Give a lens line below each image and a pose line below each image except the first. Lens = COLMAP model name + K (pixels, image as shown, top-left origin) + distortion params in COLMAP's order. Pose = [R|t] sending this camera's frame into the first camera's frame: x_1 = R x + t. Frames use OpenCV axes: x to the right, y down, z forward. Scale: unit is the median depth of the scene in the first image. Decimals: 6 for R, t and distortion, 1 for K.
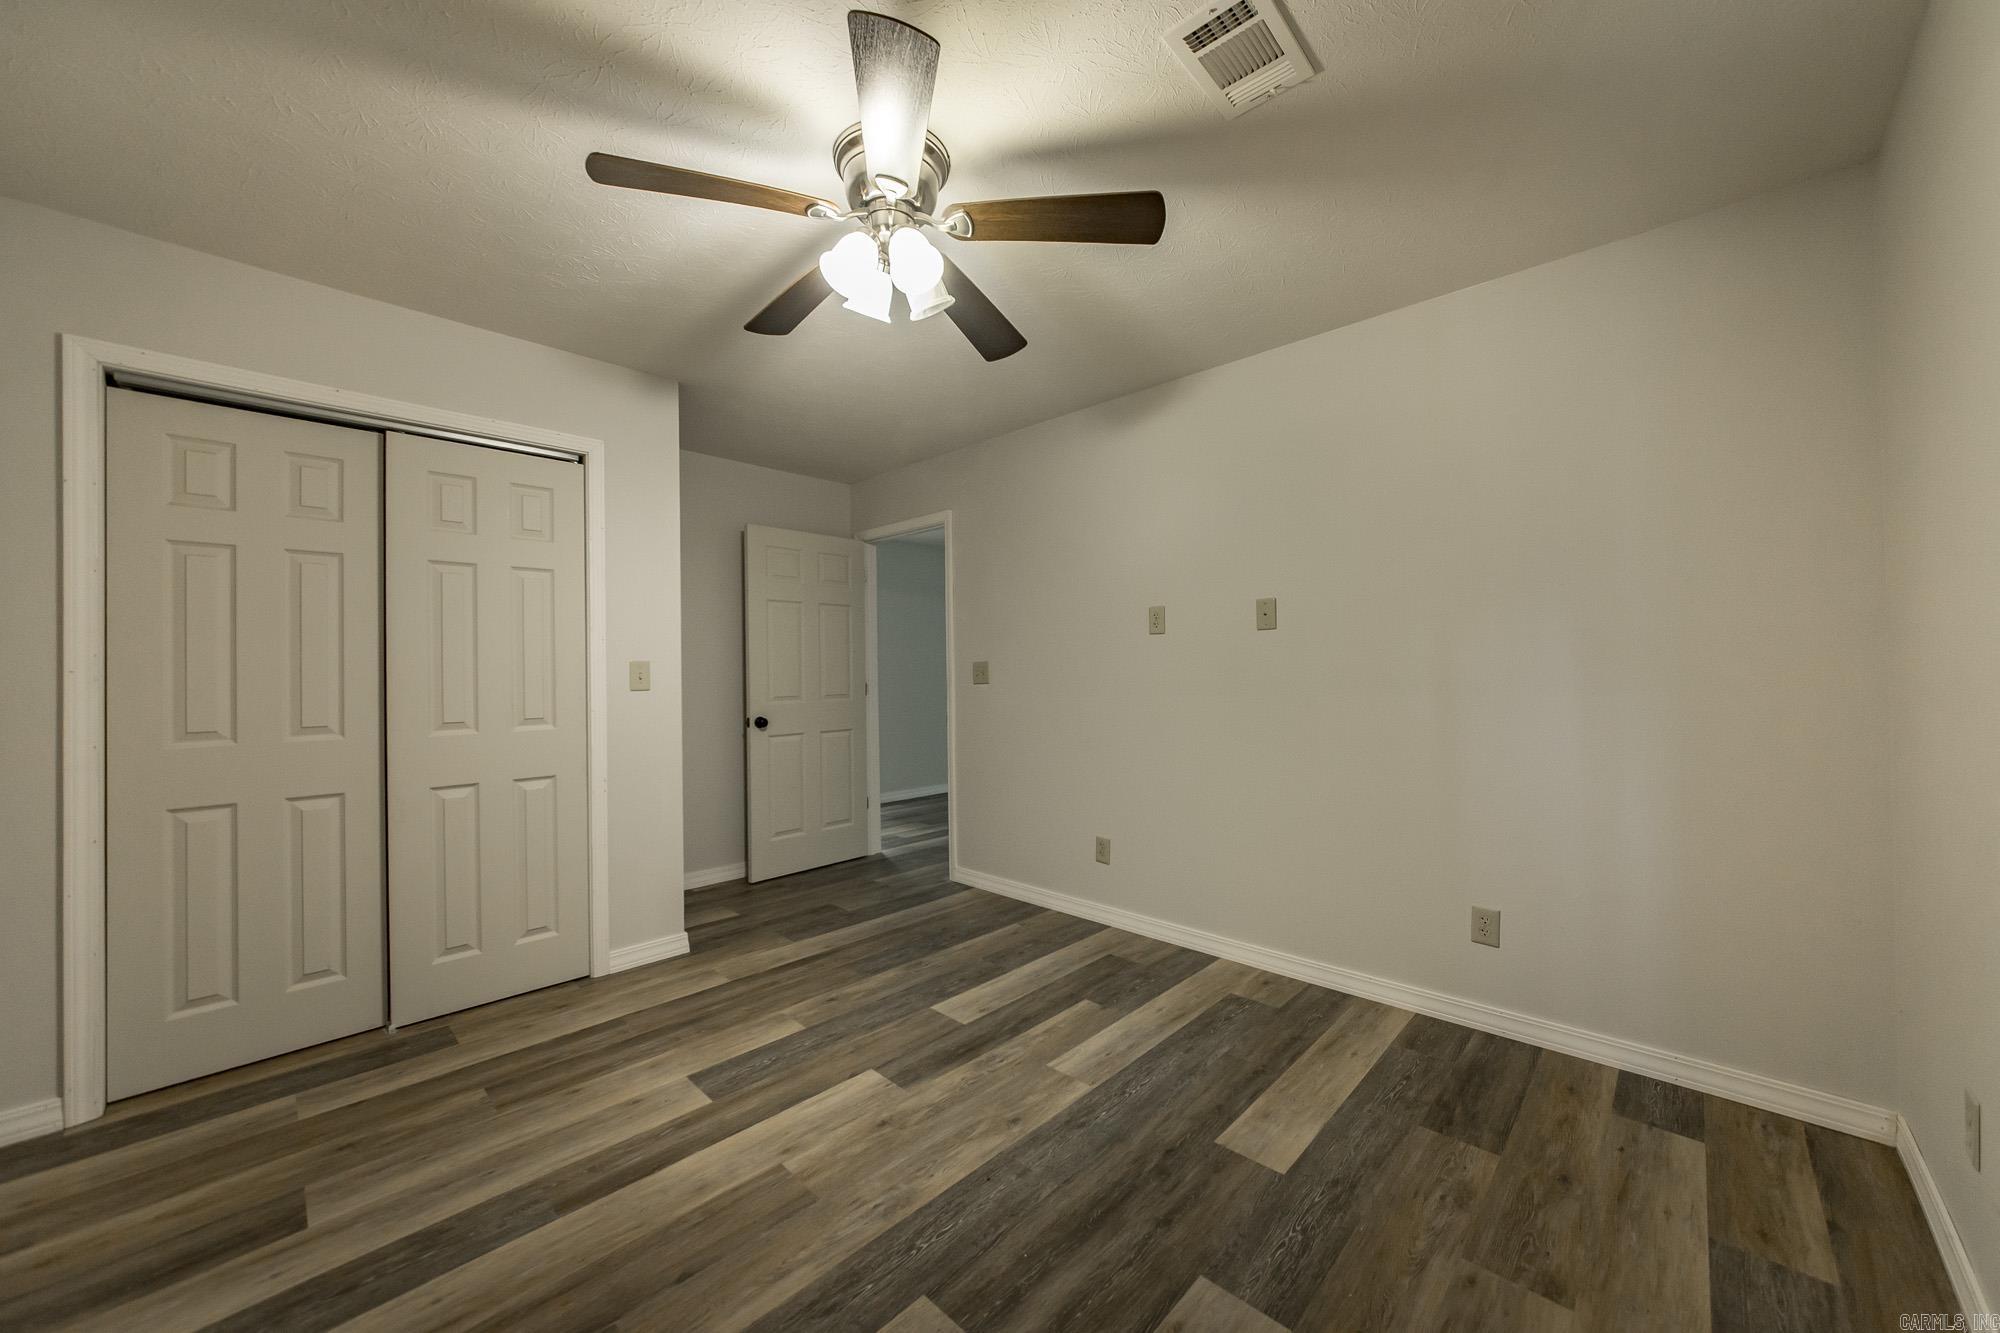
lens RADIAL K [[727.2, 0, 1000.0], [0, 727.2, 666.5], [0, 0, 1]] dist [-0.007761, -0.000050]
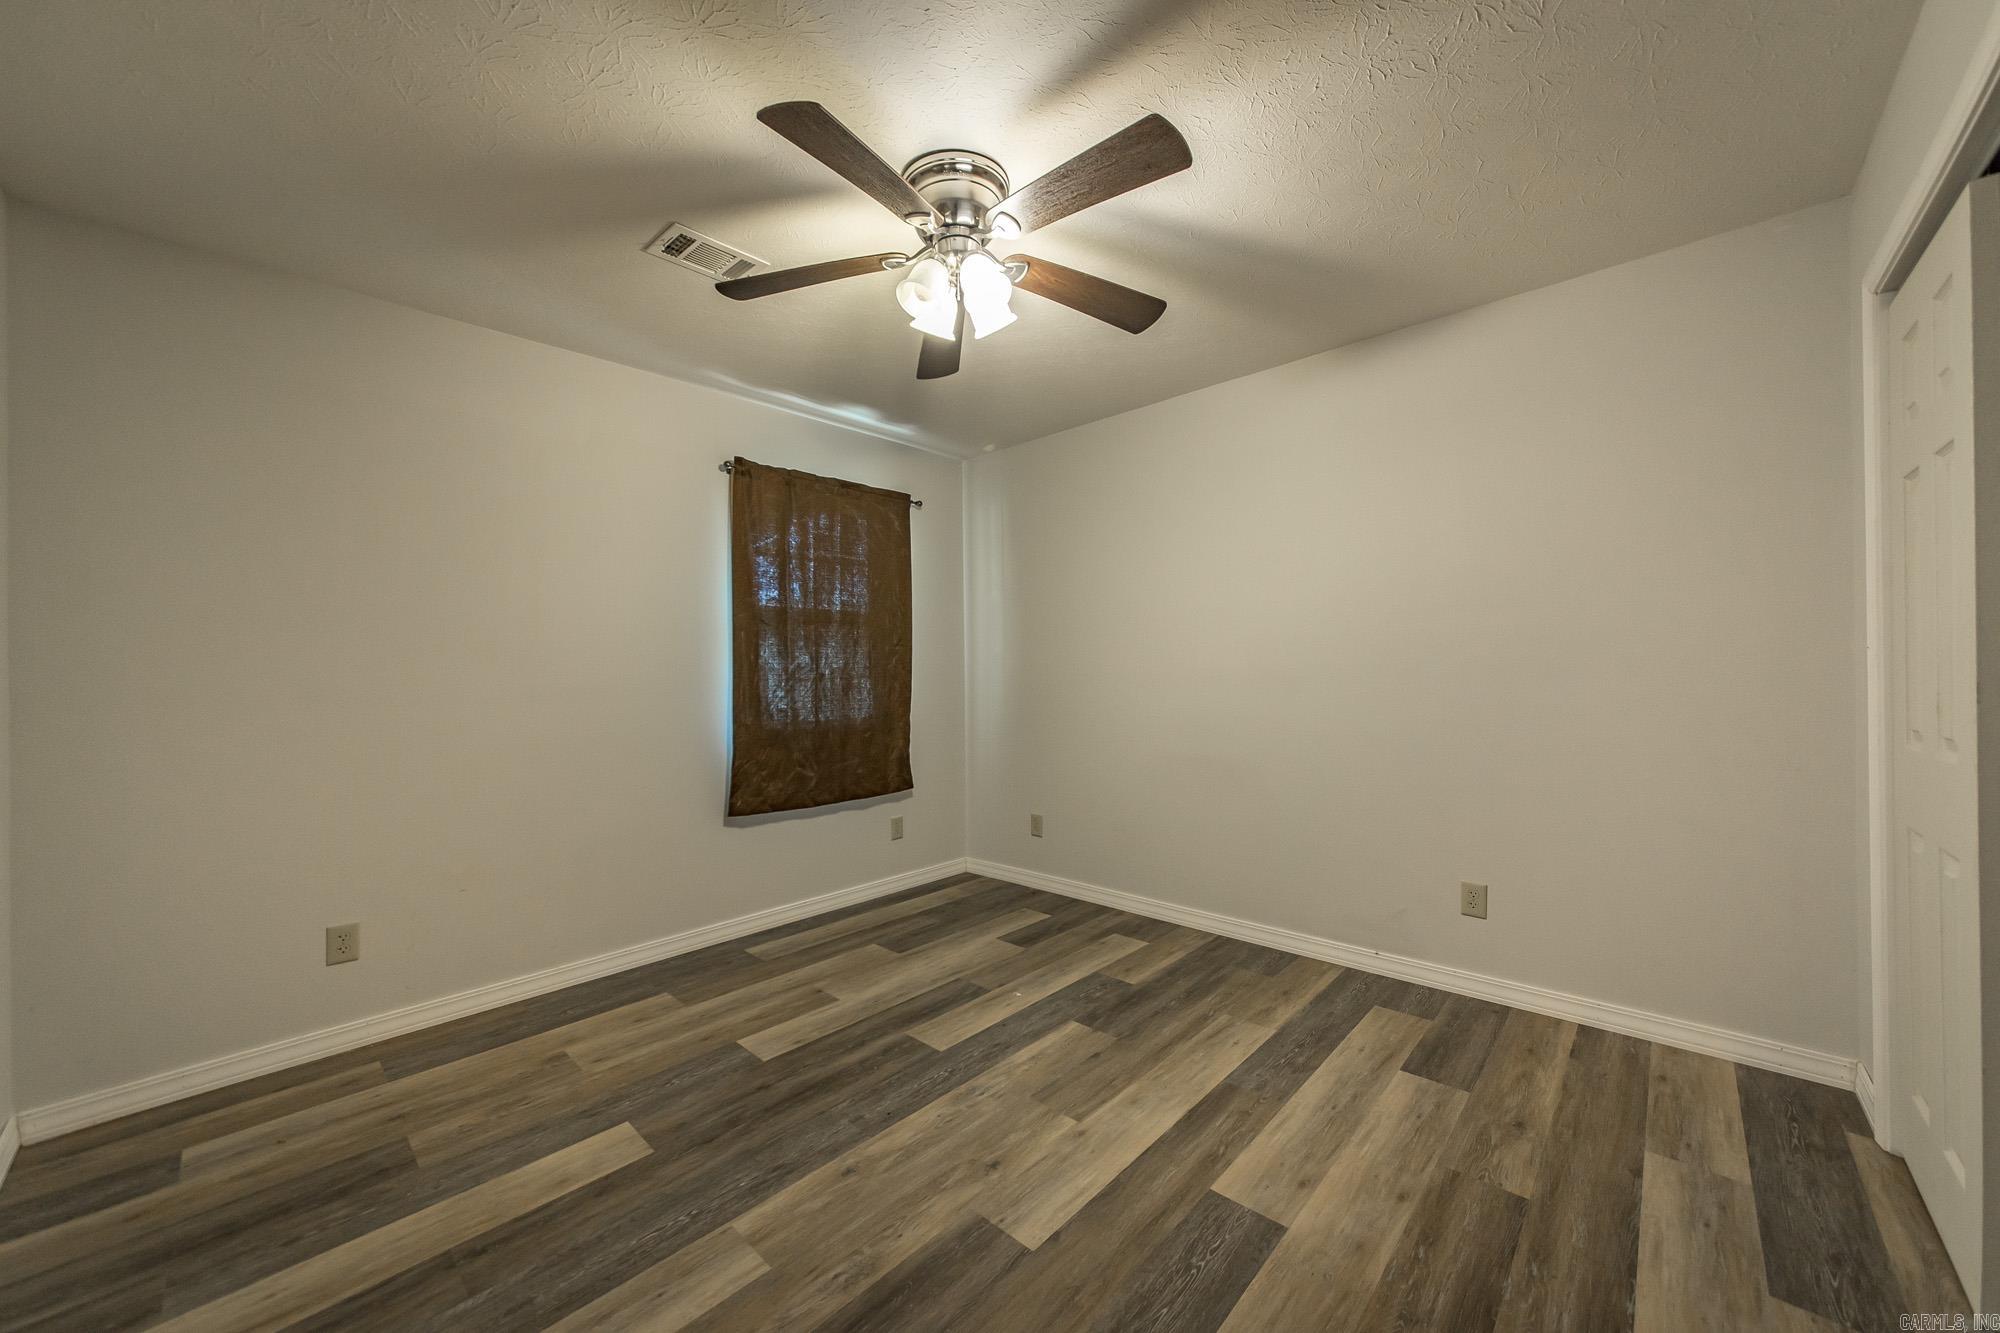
lens RADIAL K [[727.2, 0, 1000.0], [0, 727.2, 666.5], [0, 0, 1]] dist [-0.007761, -0.000050]
pose [[-0.999614, 0.023937, -0.014123, -0.175824], [0.024133, 0.999613, -0.013853, 0.018487], [0.013786, -0.014189, -0.999804, 1.977475]]
